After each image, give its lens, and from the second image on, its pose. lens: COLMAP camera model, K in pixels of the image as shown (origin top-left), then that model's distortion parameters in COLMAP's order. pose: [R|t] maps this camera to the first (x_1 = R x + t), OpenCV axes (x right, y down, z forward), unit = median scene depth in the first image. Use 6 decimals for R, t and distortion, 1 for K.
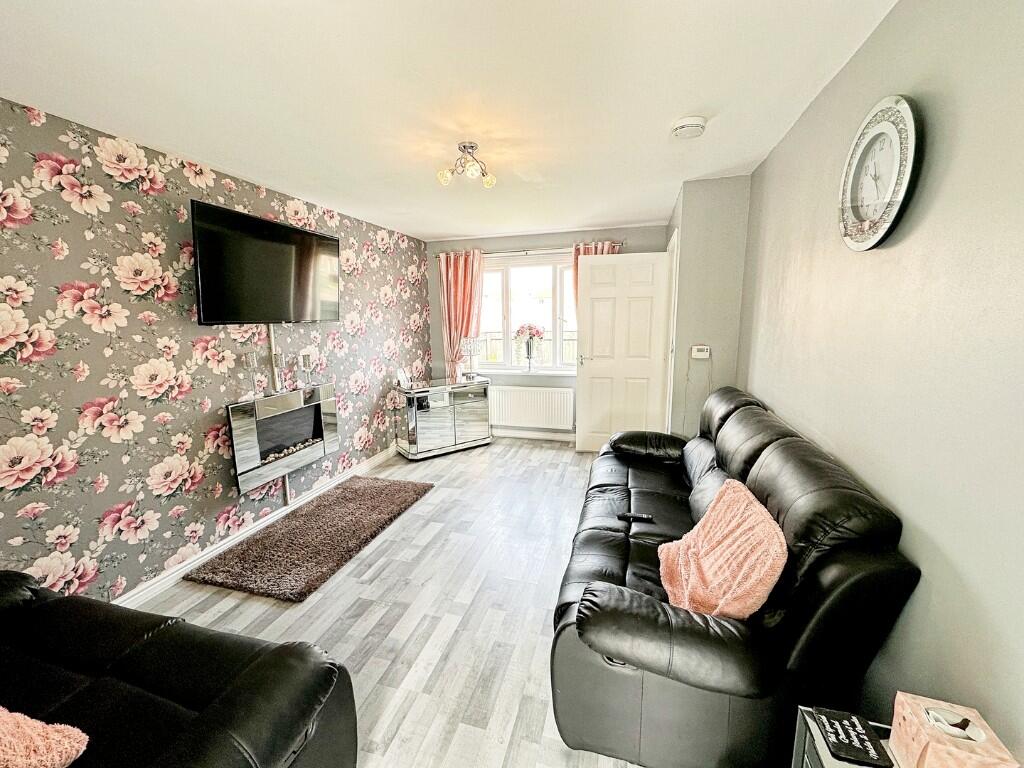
lens RADIAL K [[407.4, 0, 516.8], [0, 407.4, 381.8], [0, 0, 1]] dist [-0.004161, -0.000570]
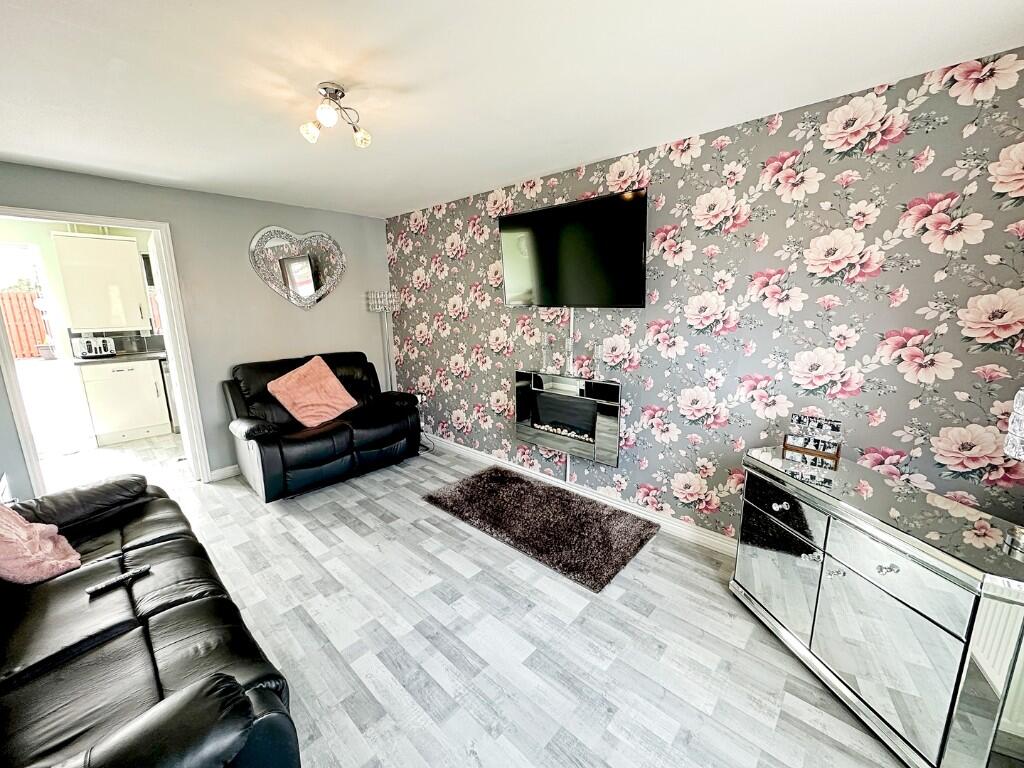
lens RADIAL K [[407.4, 0, 520.8], [0, 407.4, 389.5], [0, 0, 1]] dist [-0.004161, -0.000570]
pose [[-0.446294, 0.188332, -0.874845, 0.375130], [-0.141377, 0.950489, 0.276738, -0.205895], [0.883648, 0.247189, -0.397572, 1.306745]]
